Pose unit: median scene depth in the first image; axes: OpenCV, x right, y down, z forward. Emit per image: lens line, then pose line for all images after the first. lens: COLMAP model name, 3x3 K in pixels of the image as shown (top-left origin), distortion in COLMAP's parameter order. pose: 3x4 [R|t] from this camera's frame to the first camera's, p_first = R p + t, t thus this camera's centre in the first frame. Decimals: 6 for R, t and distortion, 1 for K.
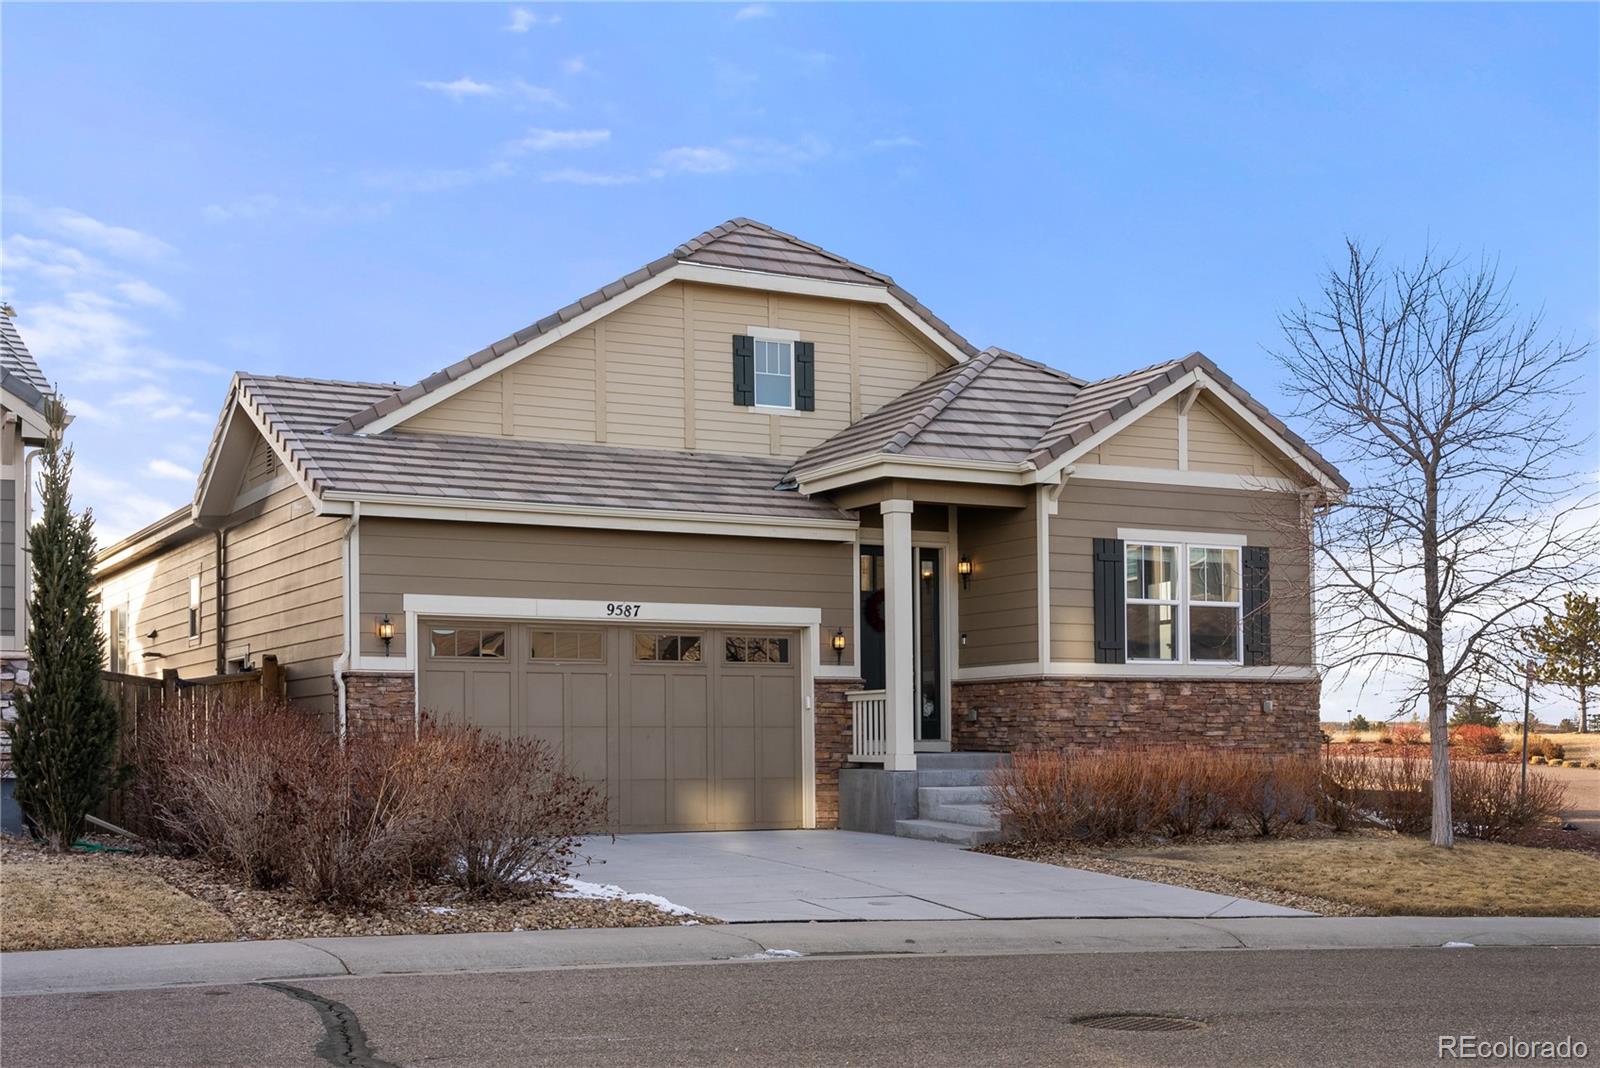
lens RADIAL K [[1938.2, 0, 800.0], [0, 1938.2, 534.0], [0, 0, 1]] dist [0.001596, -0.011032]
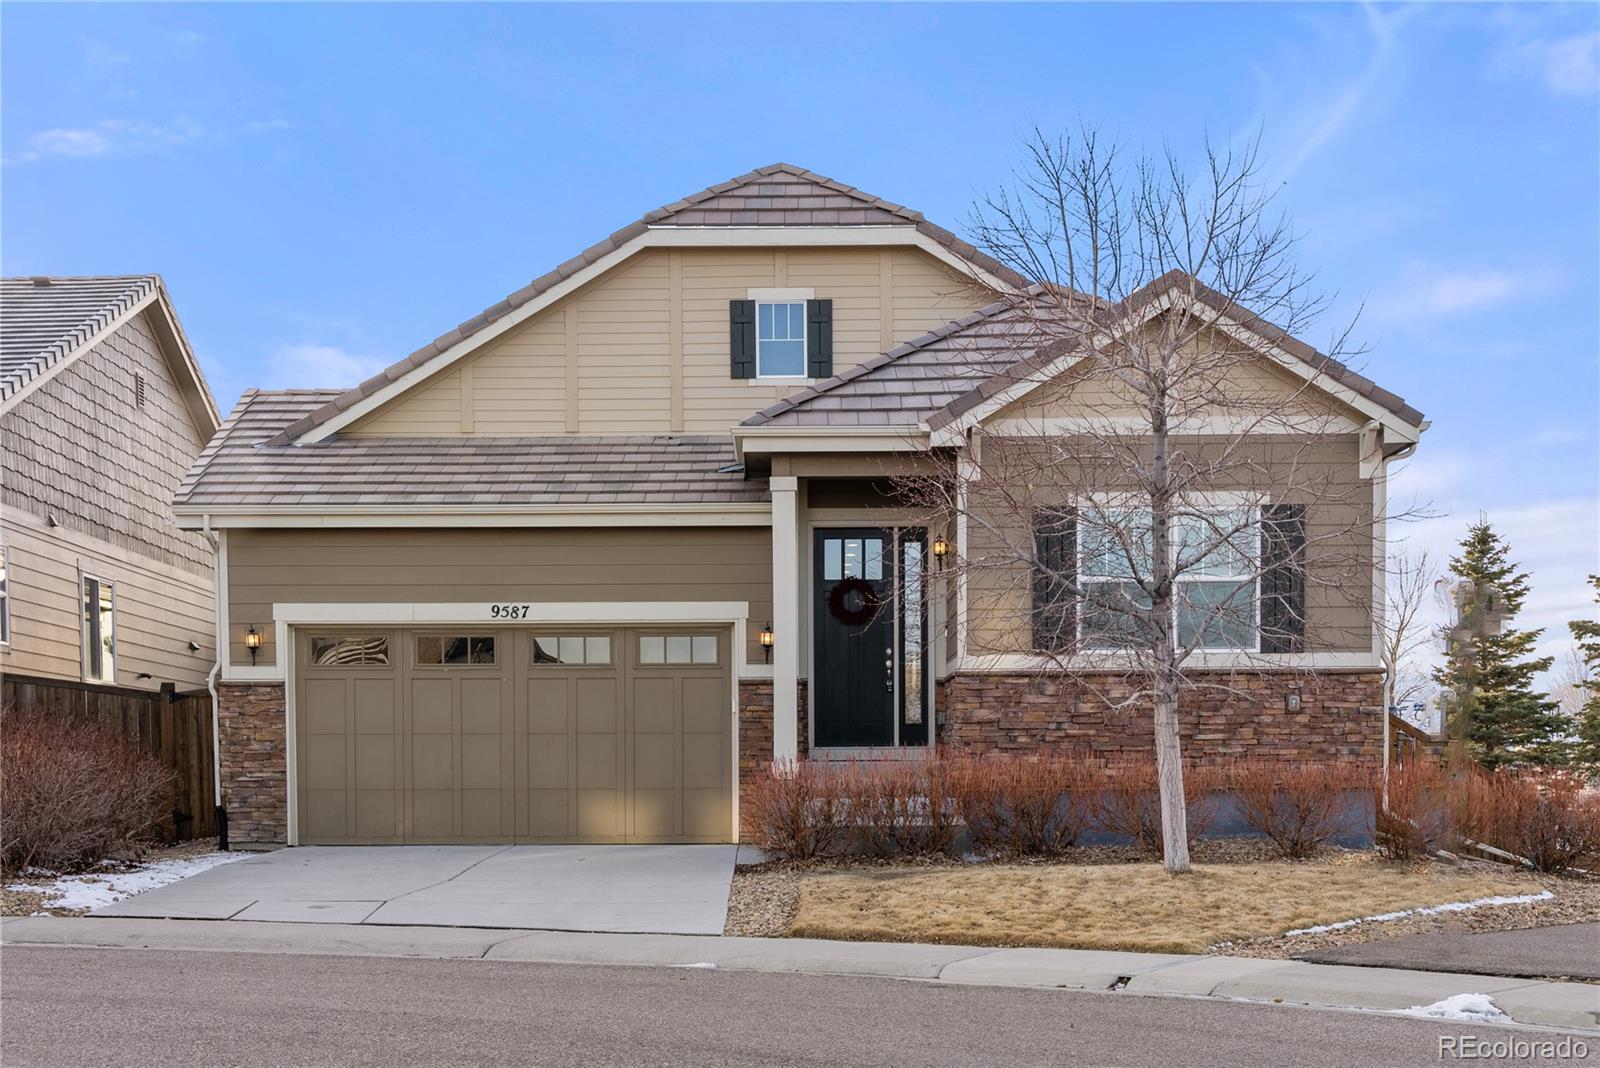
lens RADIAL K [[2278.6, 0, 799.0], [0, 2278.6, 708.7], [0, 0, 1]] dist [-0.011732, 0.038608]
pose [[0.881227, -0.013536, -0.472500, 0.531786], [0.051833, 0.996329, 0.068129, 0.016988], [0.469843, -0.084528, 0.878694, 0.075718]]
